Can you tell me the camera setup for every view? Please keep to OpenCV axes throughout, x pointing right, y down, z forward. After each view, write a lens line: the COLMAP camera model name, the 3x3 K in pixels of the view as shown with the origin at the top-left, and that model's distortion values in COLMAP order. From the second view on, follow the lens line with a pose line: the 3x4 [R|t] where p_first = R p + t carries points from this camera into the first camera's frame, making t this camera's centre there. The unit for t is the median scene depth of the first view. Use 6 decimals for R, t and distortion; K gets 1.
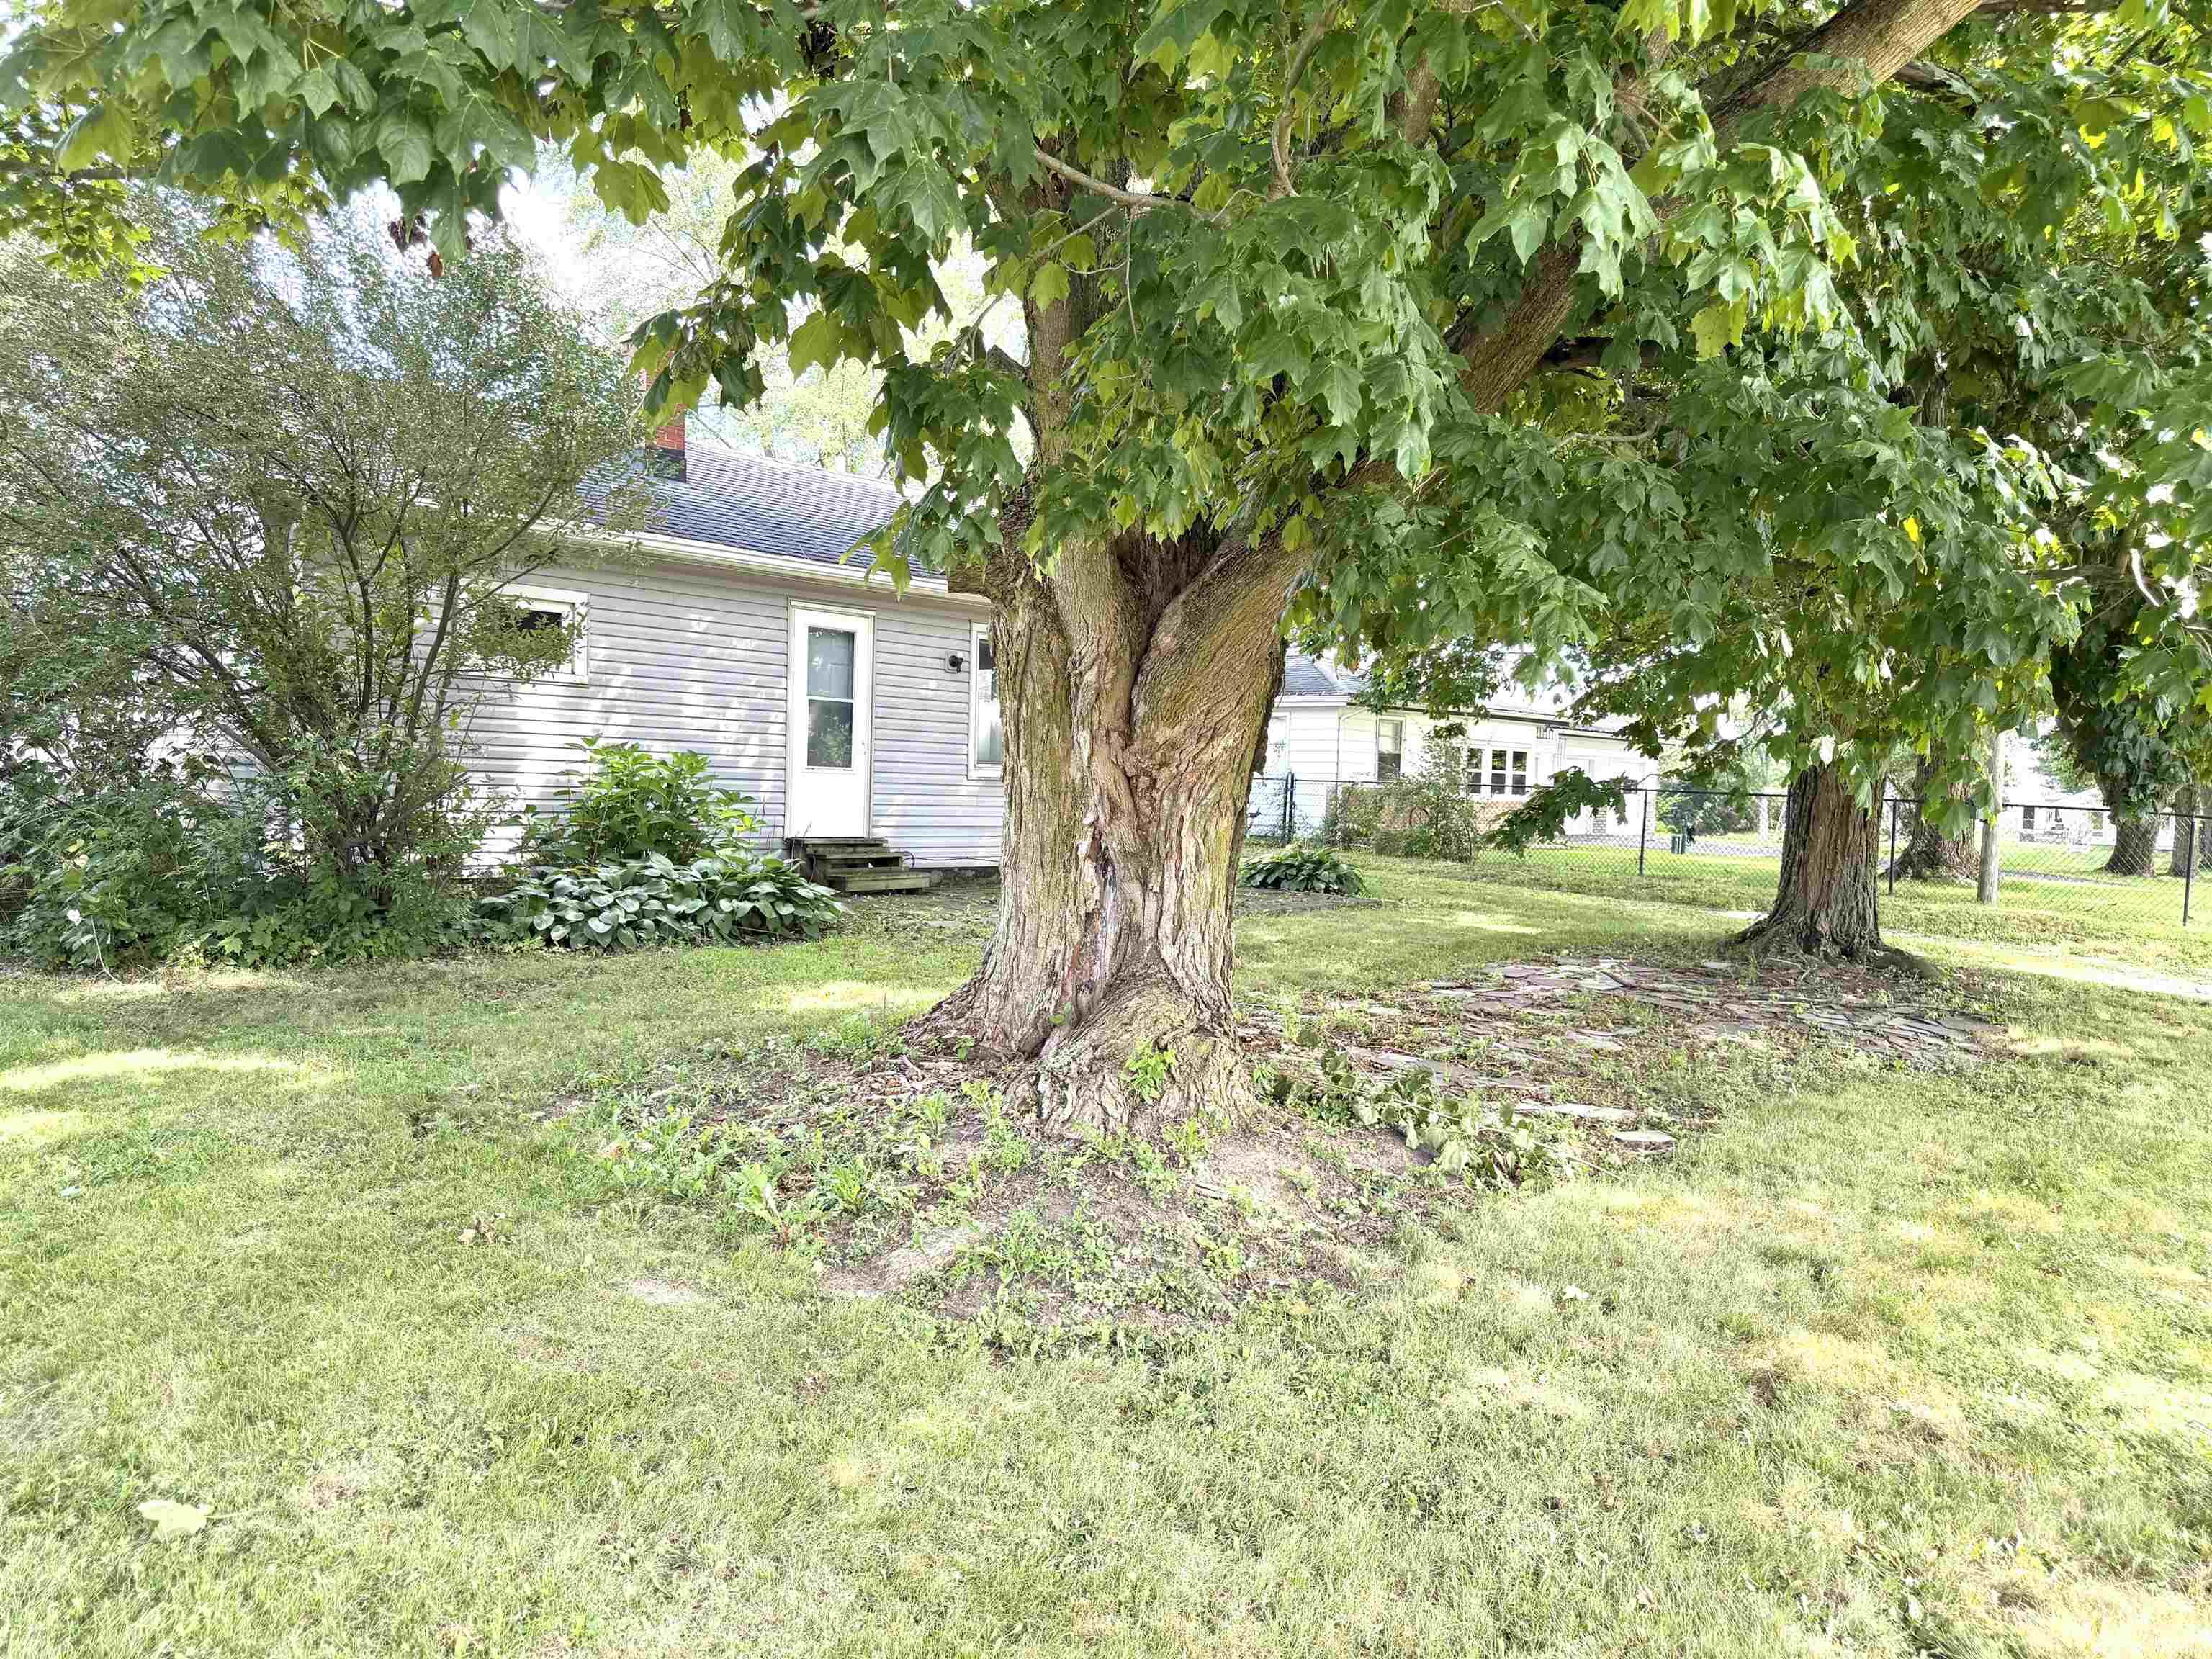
lens RADIAL K [[1558.4, 0, 1127.7], [0, 1558.4, 851.4], [0, 0, 1]] dist [0.021957, -0.031750]
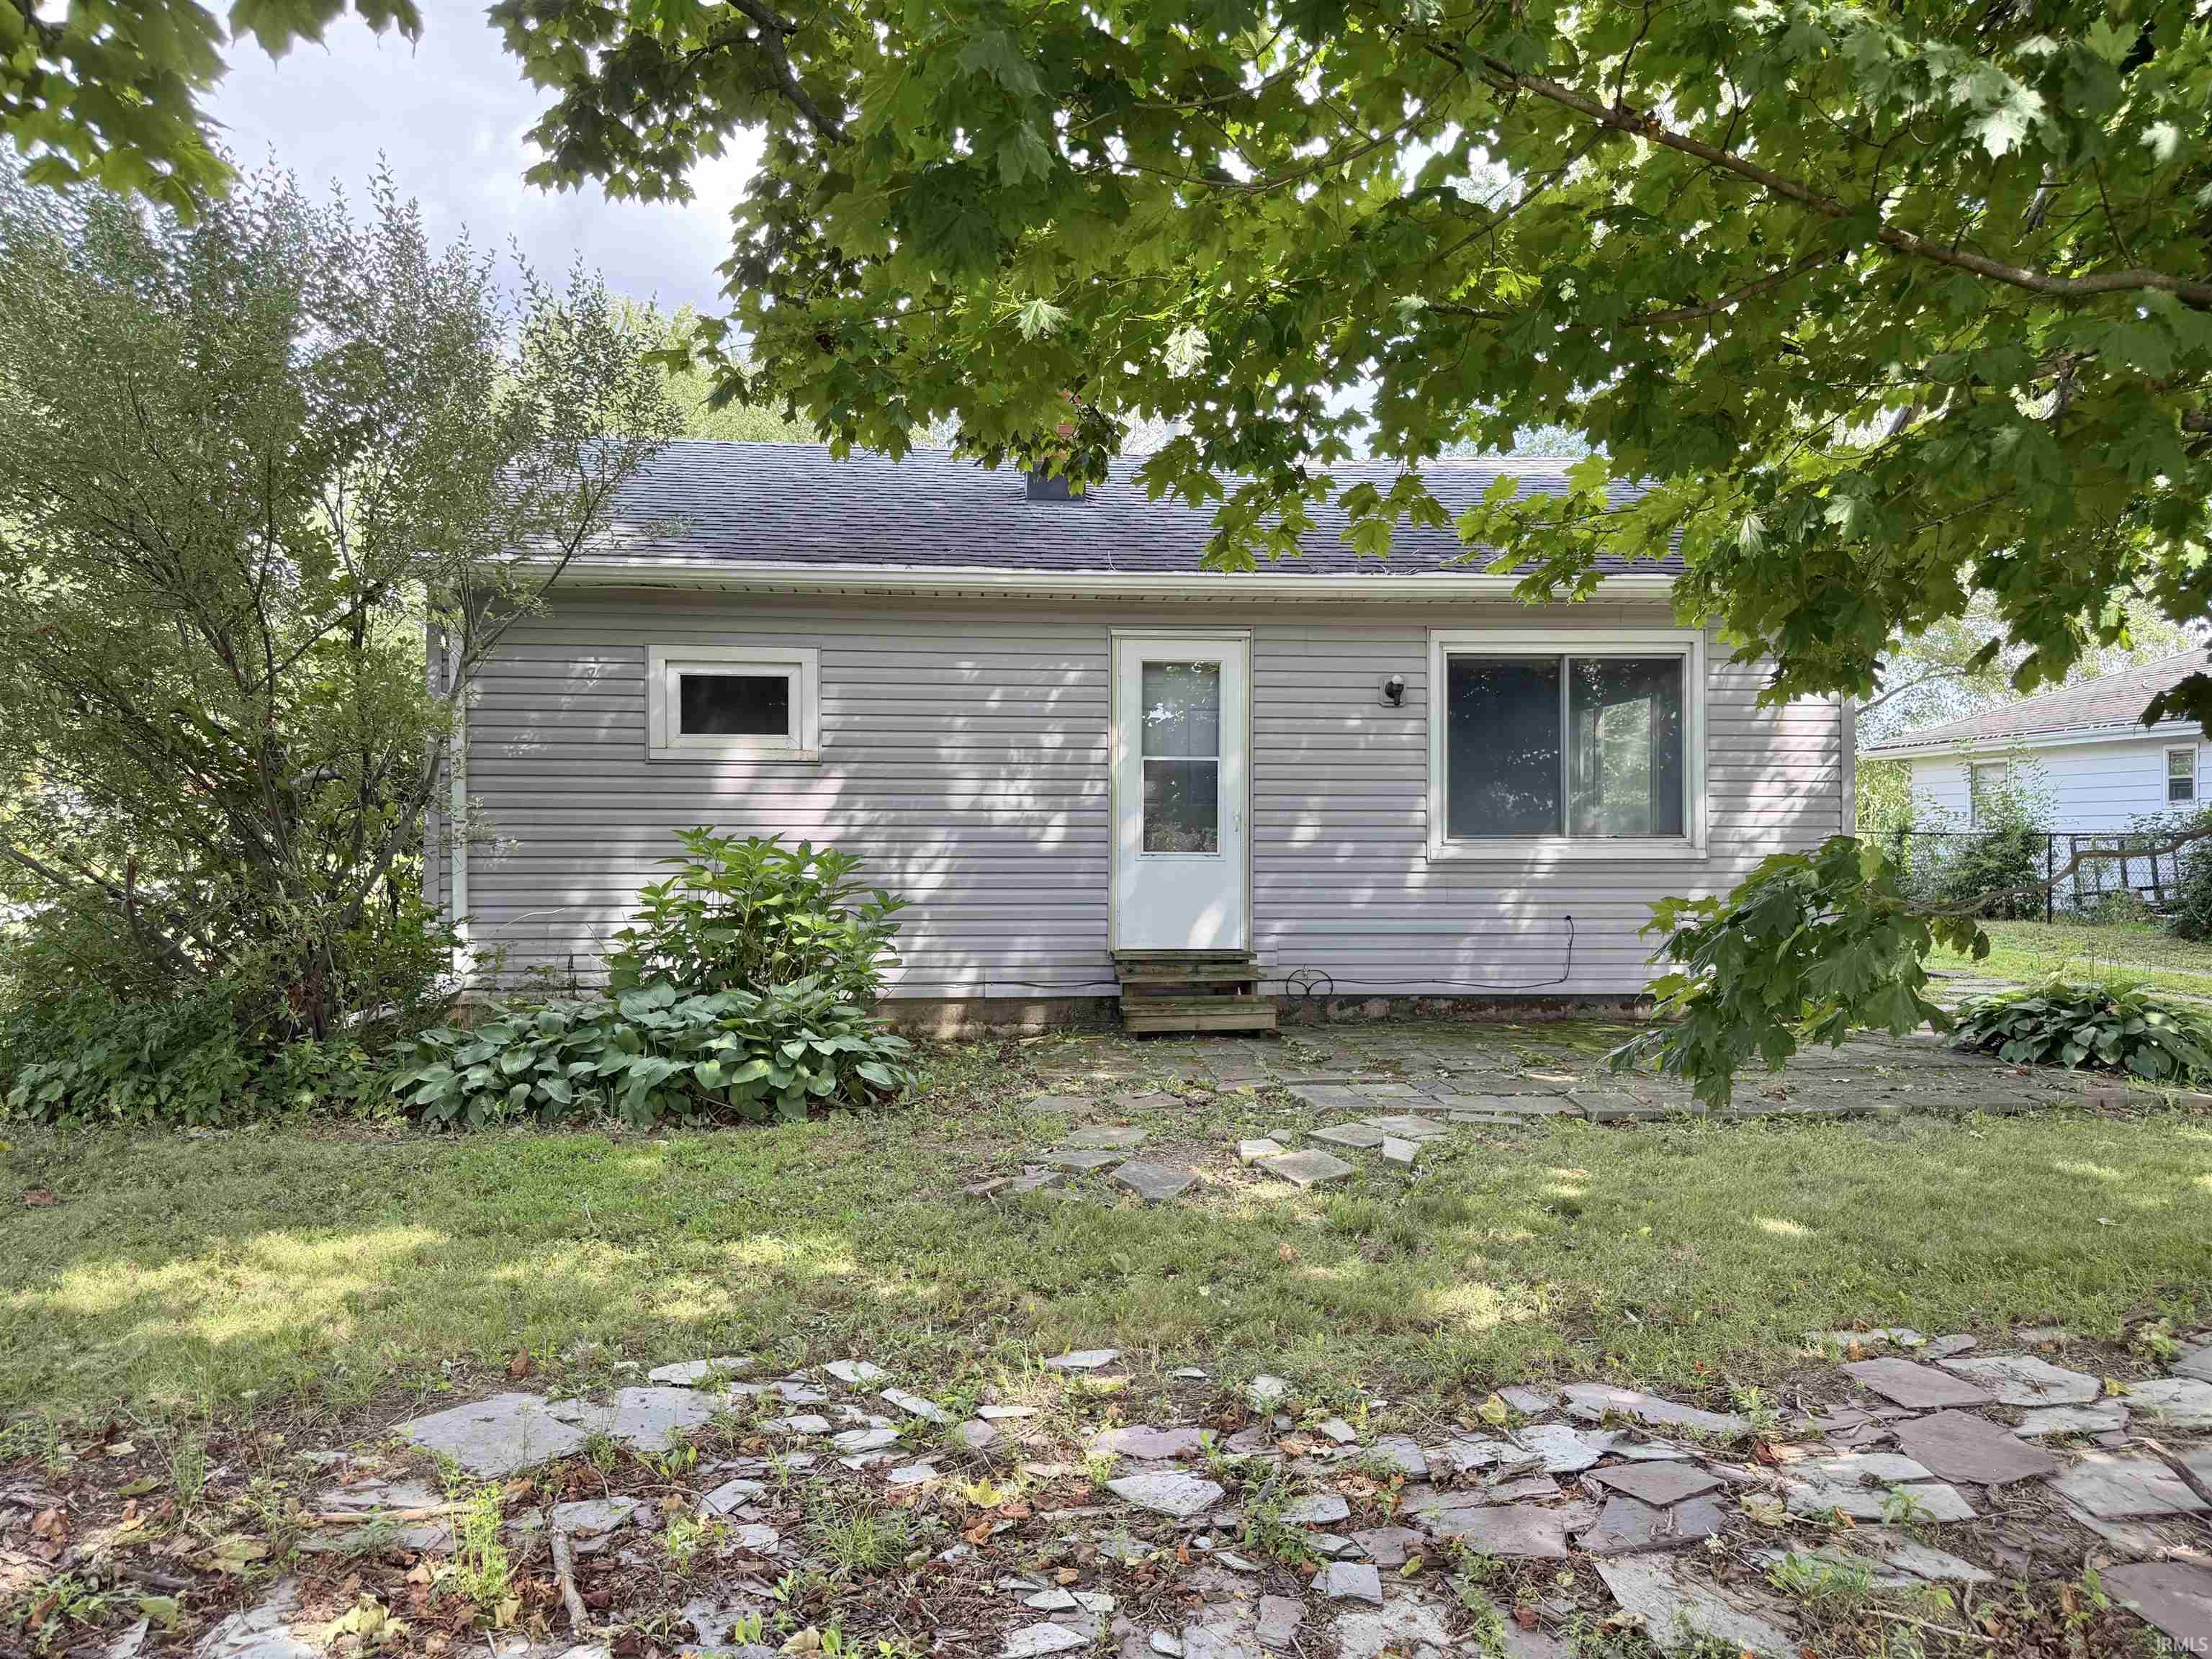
lens RADIAL K [[1558.4, 0, 1105.2], [0, 1558.4, 829.2], [0, 0, 1]] dist [0.021957, -0.031750]
pose [[0.734954, -0.035903, -0.677166, 0.376261], [-0.007453, 0.998109, -0.061009, -0.028868], [0.678076, 0.049886, 0.733297, 0.624890]]
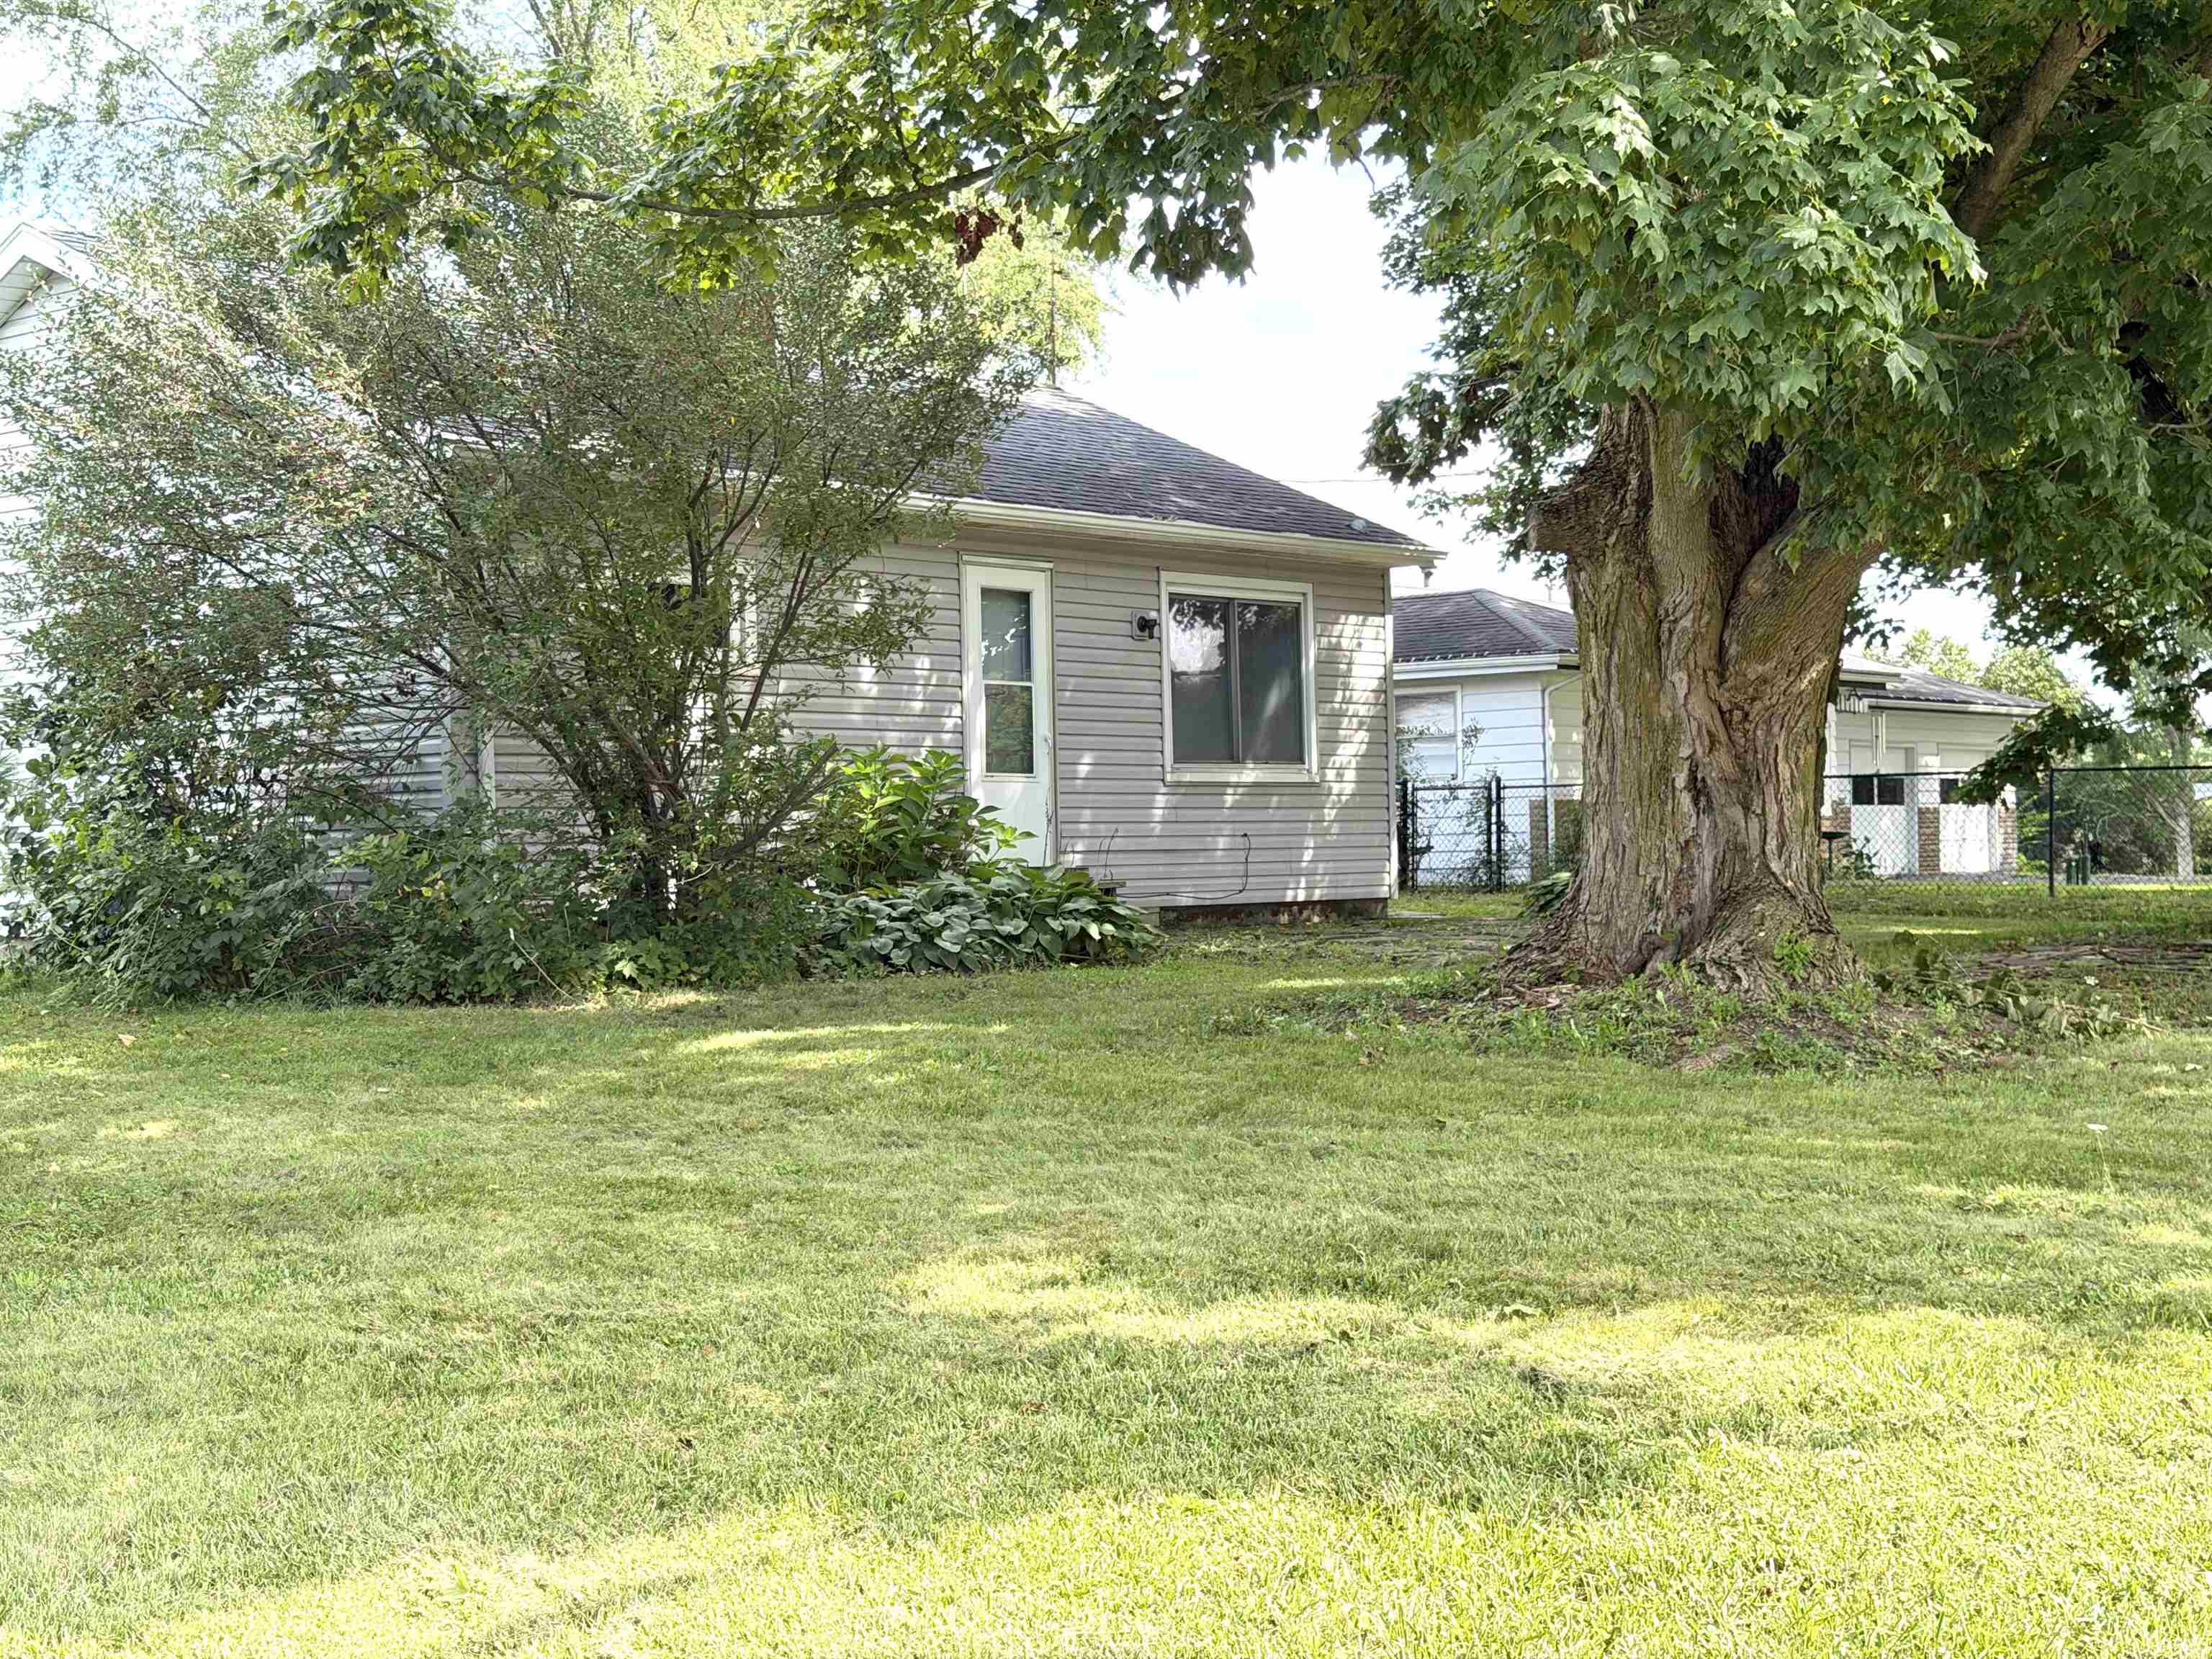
lens RADIAL K [[3109.2, 0, 1098.5], [0, 3109.2, 838.8], [0, 0, 1]] dist [0.017989, 0.000000]
pose [[0.997205, -0.050865, 0.054724, -0.323255], [0.053579, 0.997345, -0.049322, 0.072421], [-0.052070, 0.052116, 0.997283, -0.664277]]
